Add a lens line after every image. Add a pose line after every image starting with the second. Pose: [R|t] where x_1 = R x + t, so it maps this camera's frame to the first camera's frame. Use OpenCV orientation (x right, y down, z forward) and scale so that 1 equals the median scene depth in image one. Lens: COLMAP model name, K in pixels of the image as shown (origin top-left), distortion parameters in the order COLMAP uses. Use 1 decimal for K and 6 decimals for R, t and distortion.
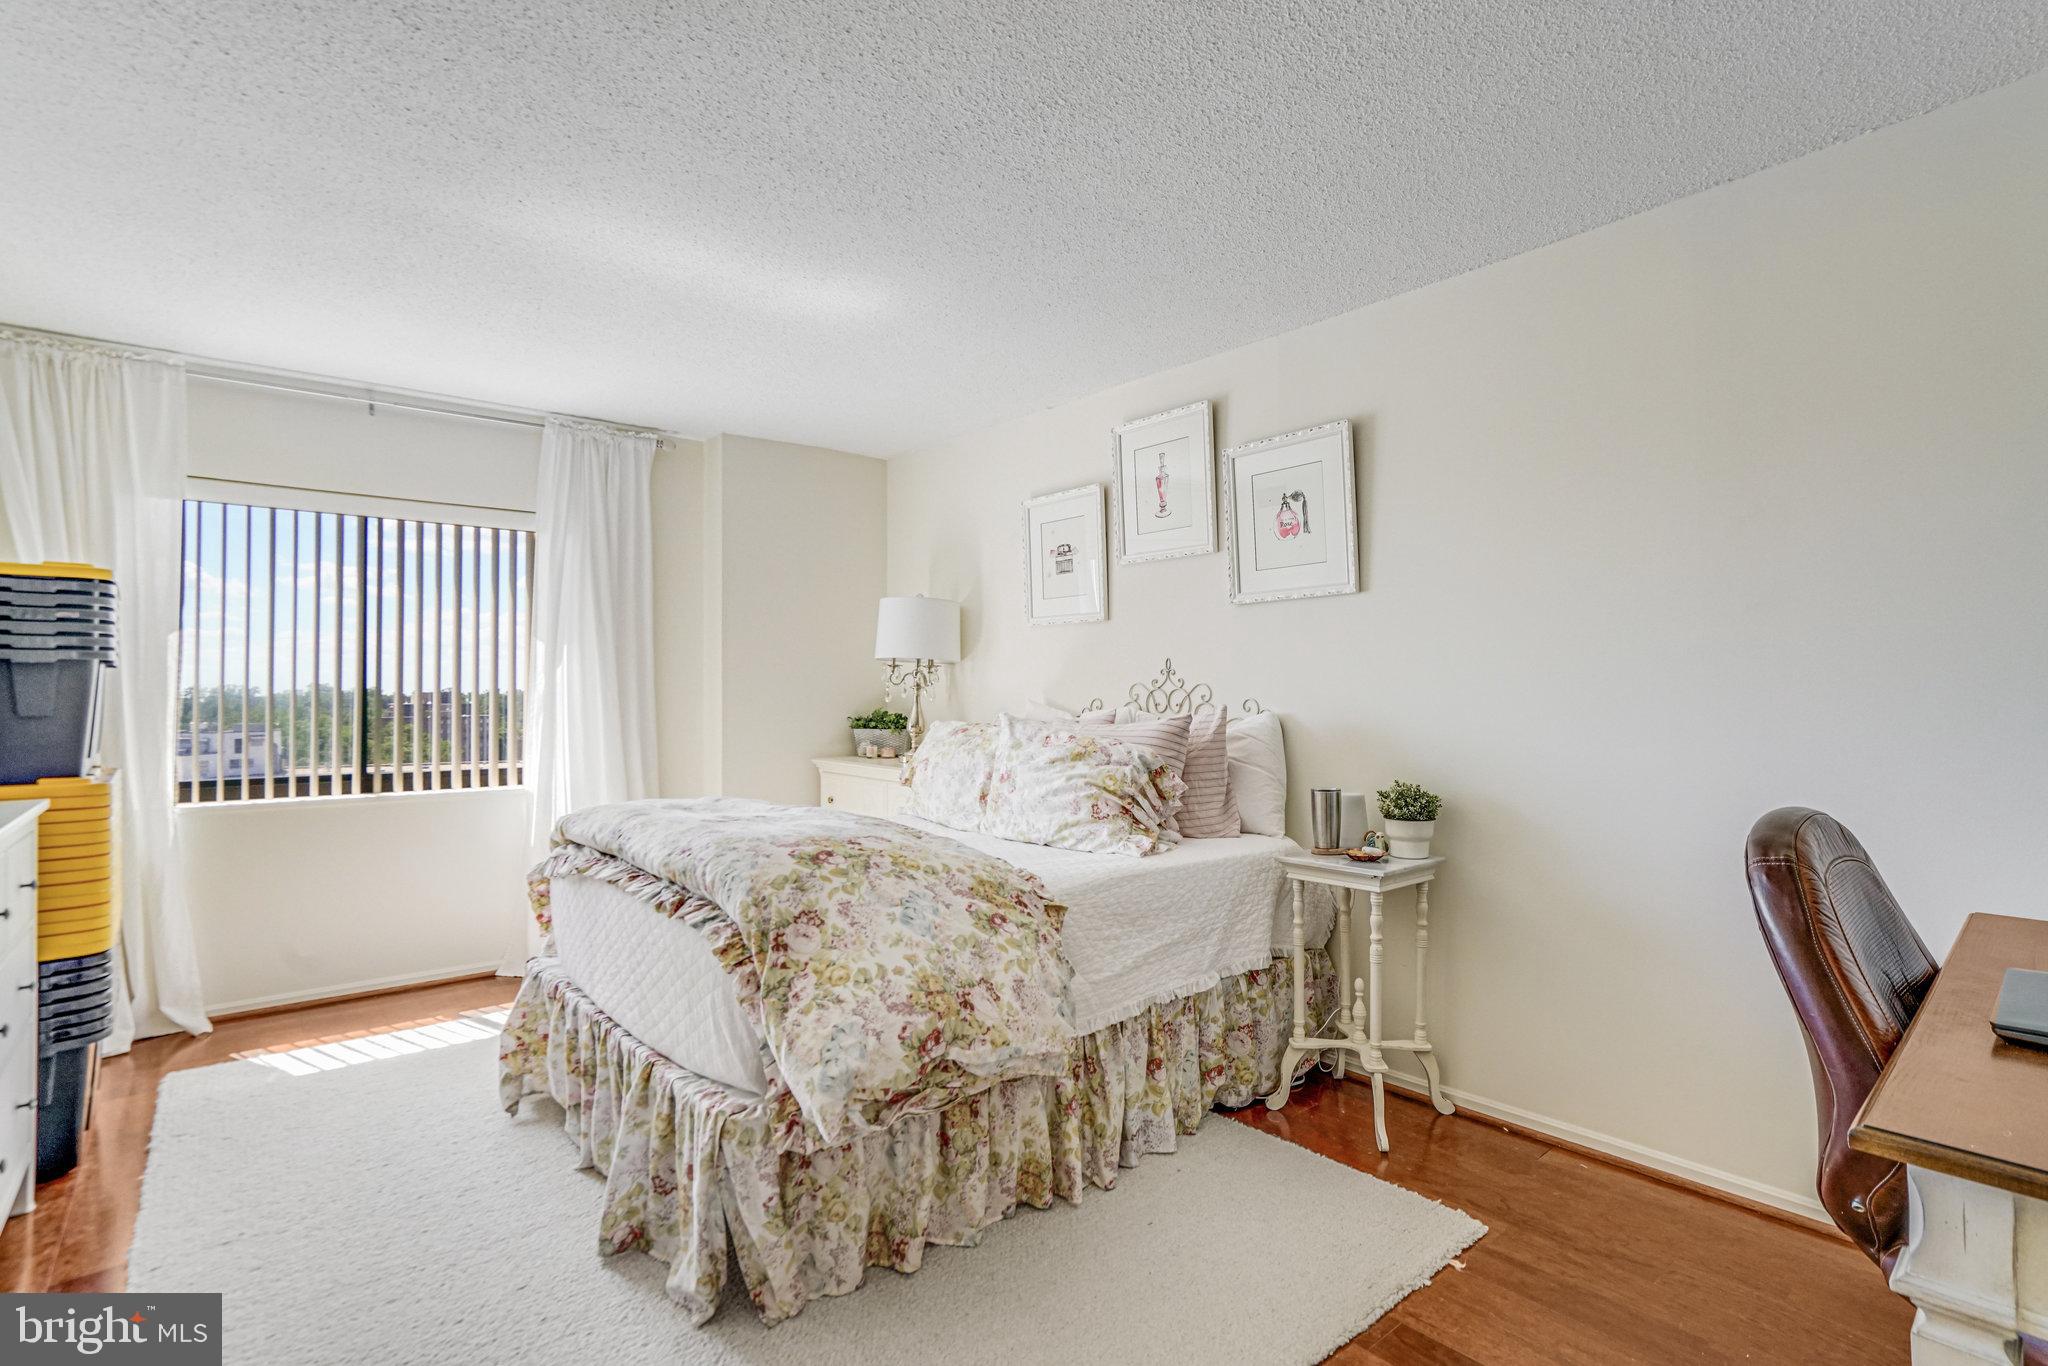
lens RADIAL K [[943.1, 0, 1014.6], [0, 943.1, 685.9], [0, 0, 1]] dist [-0.041531, 0.012956]
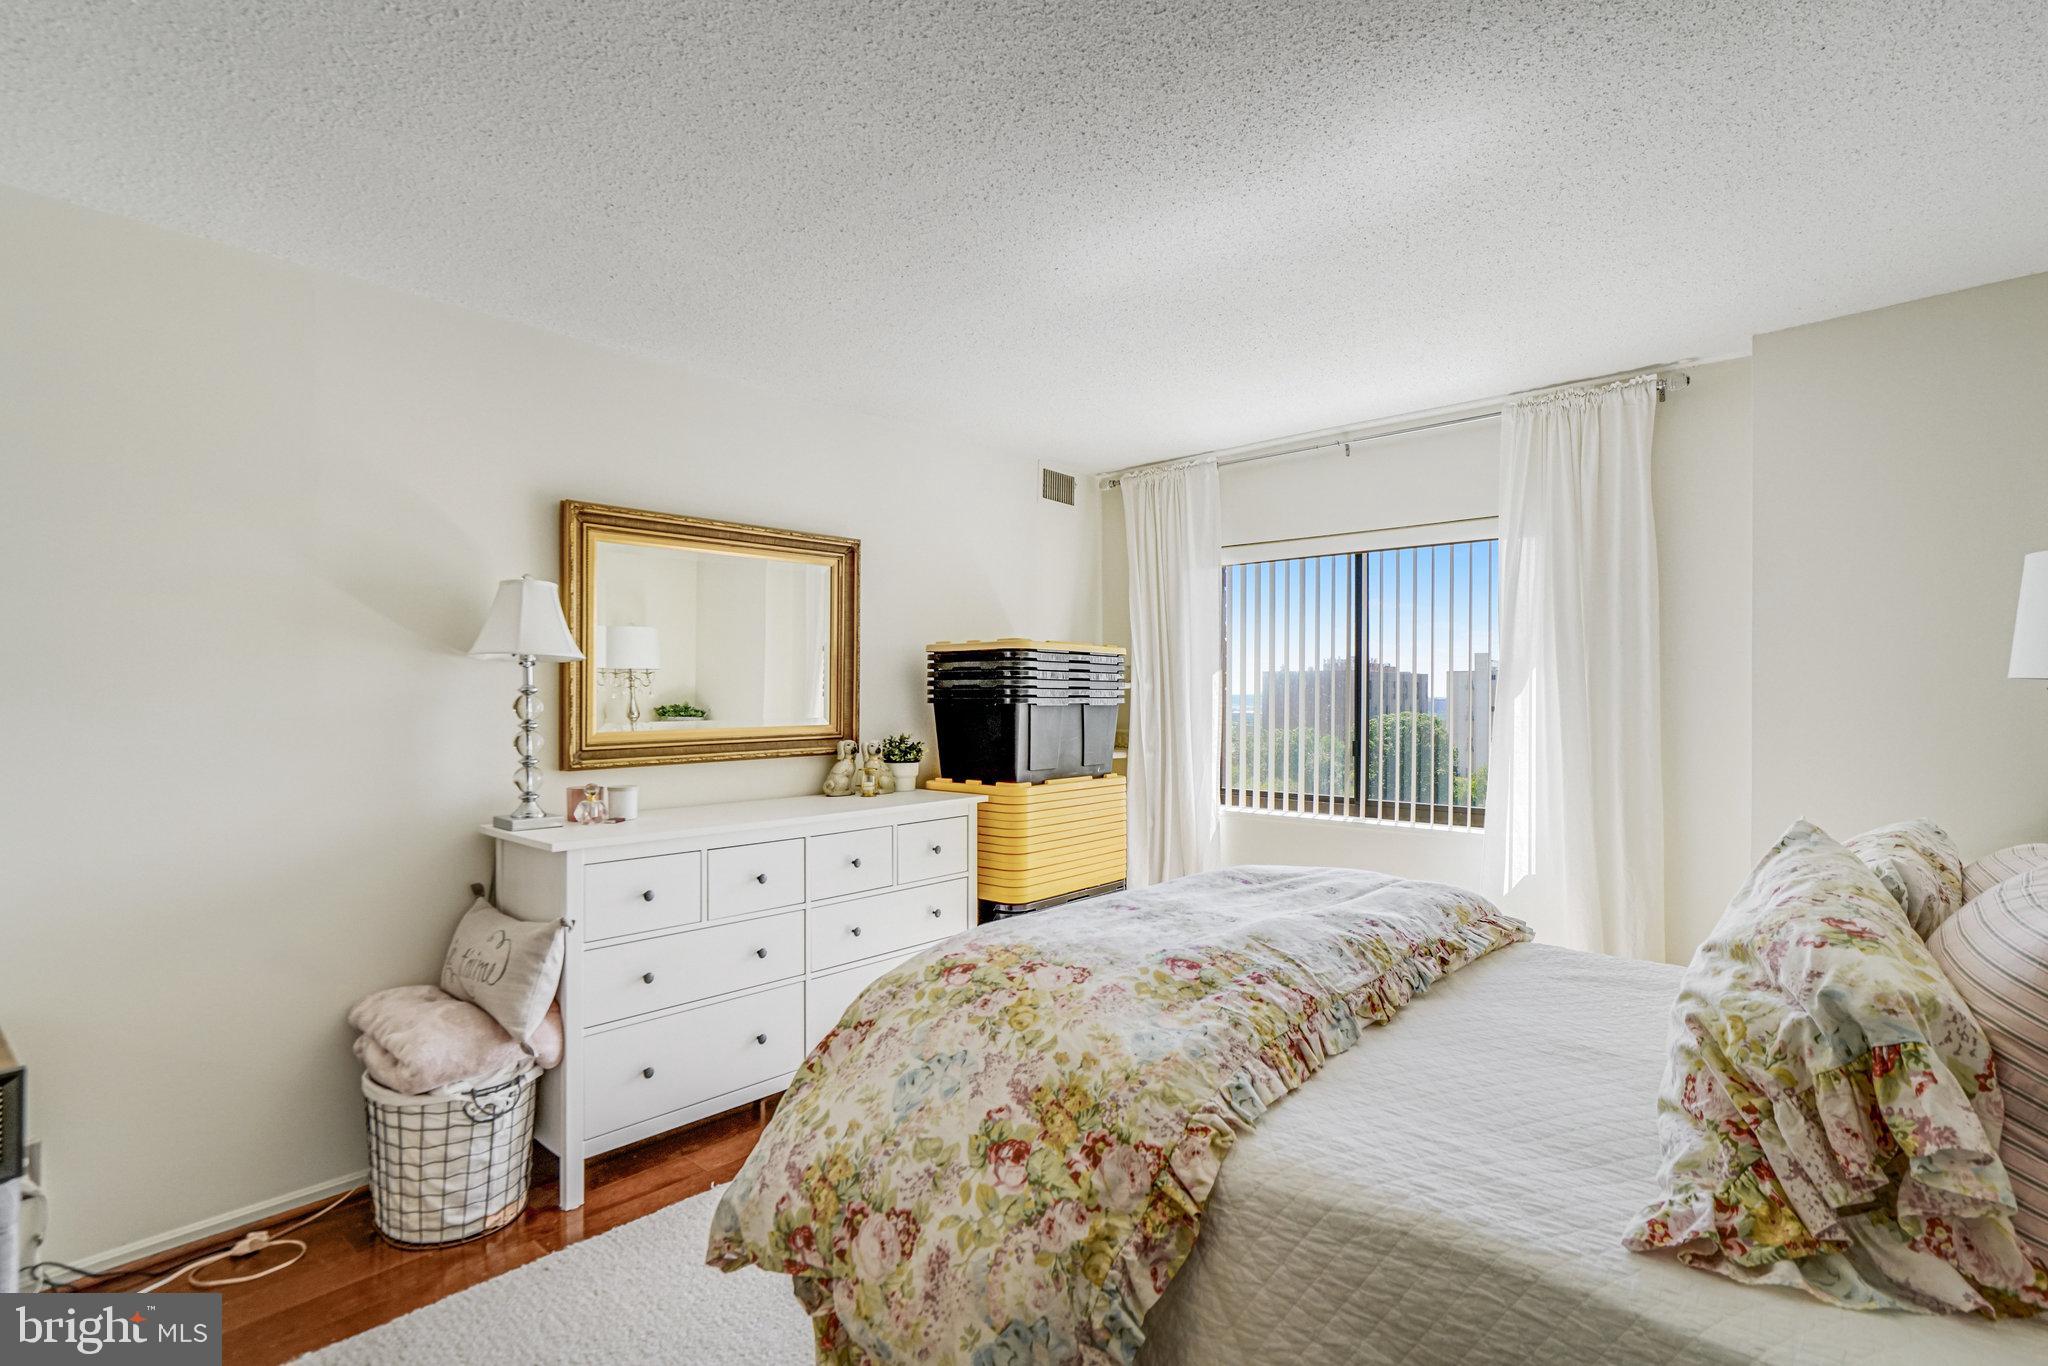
lens RADIAL K [[962.6, 0, 1012.5], [0, 962.6, 683.1], [0, 0, 1]] dist [-0.027460, 0.011160]
pose [[0.165895, -0.009659, -0.986096, 0.604944], [0.005642, 0.999945, -0.008845, -0.056519], [0.986127, -0.004097, 0.165940, 0.884800]]
